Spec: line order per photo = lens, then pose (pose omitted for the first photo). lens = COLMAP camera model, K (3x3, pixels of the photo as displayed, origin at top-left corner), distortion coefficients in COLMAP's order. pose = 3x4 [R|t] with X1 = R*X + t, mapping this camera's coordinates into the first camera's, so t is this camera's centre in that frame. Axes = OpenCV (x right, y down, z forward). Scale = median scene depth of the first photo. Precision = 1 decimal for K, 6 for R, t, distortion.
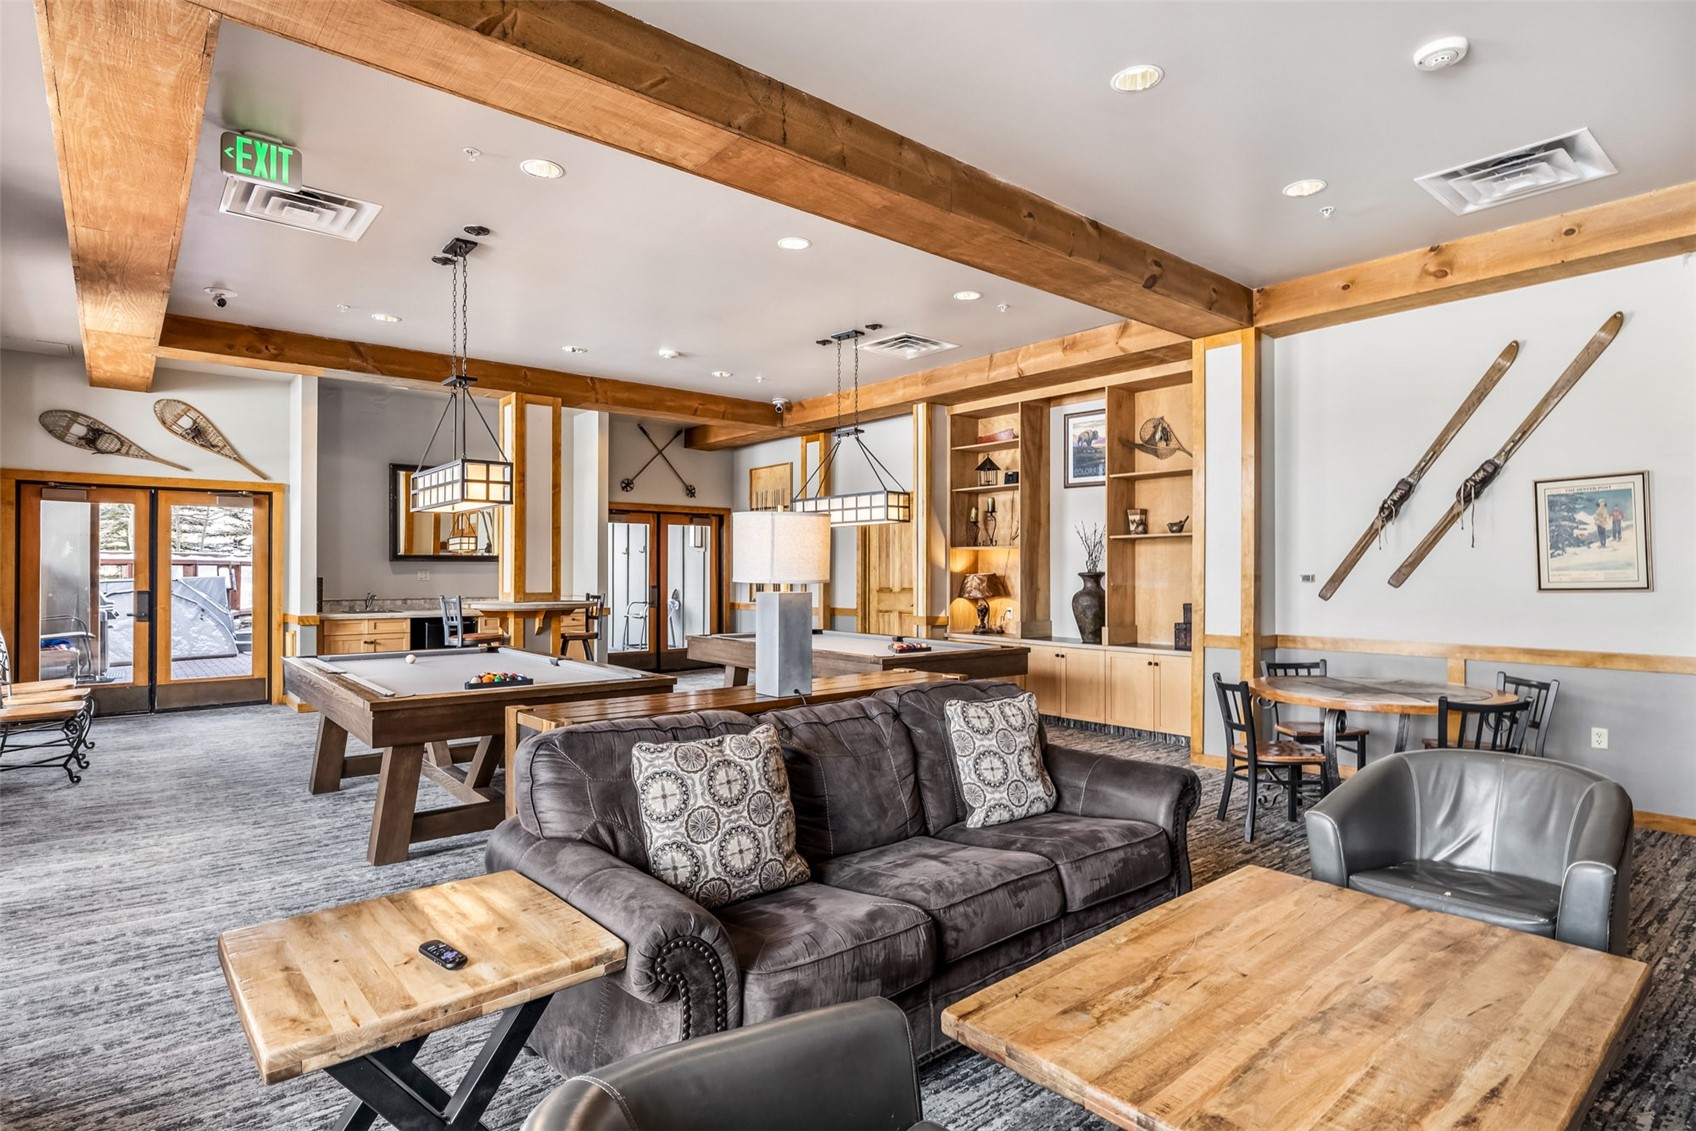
lens RADIAL K [[871.1, 0, 861.9], [0, 871.1, 565.0], [0, 0, 1]] dist [0.002059, 0.000172]
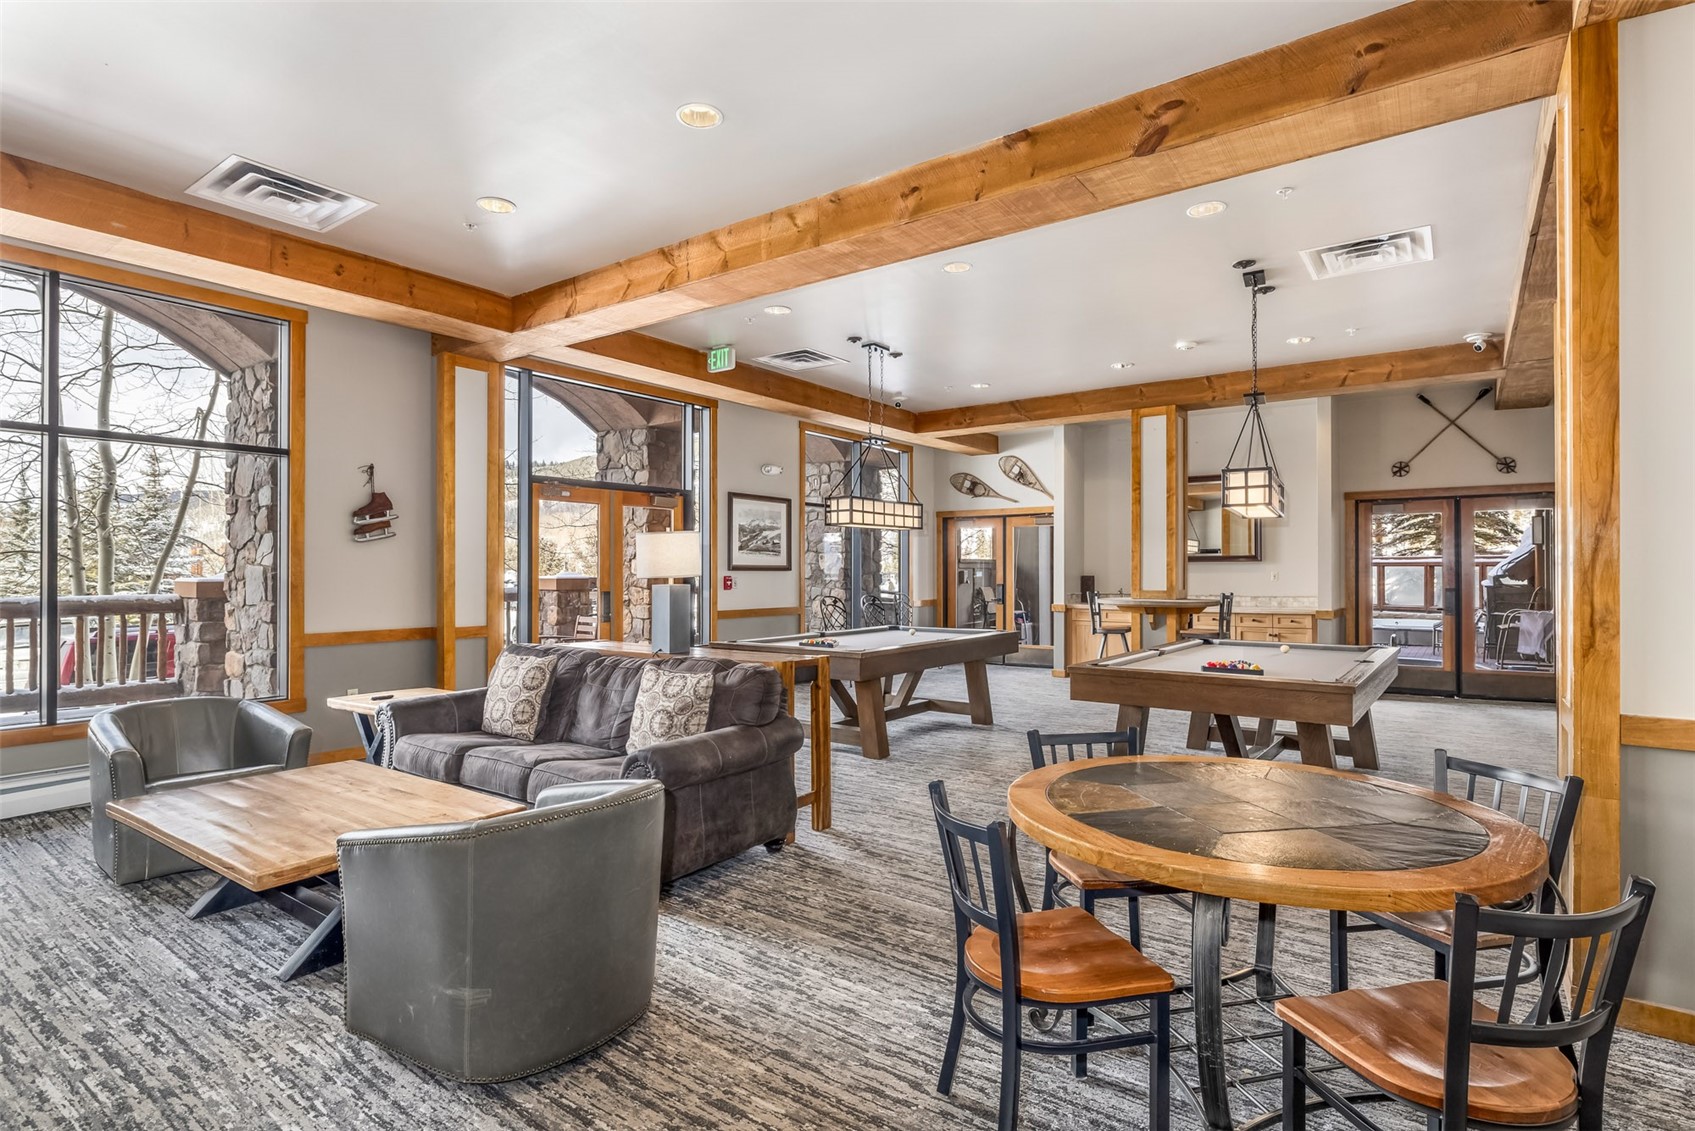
lens RADIAL K [[870.6, 0, 858.5], [0, 870.6, 572.2], [0, 0, 1]] dist [0.002059, 0.000172]
pose [[0.238837, -0.001538, -0.971058, 0.630637], [0.006133, 0.999981, -0.000075, 0.009391], [0.971040, -0.005938, 0.238842, 0.405243]]
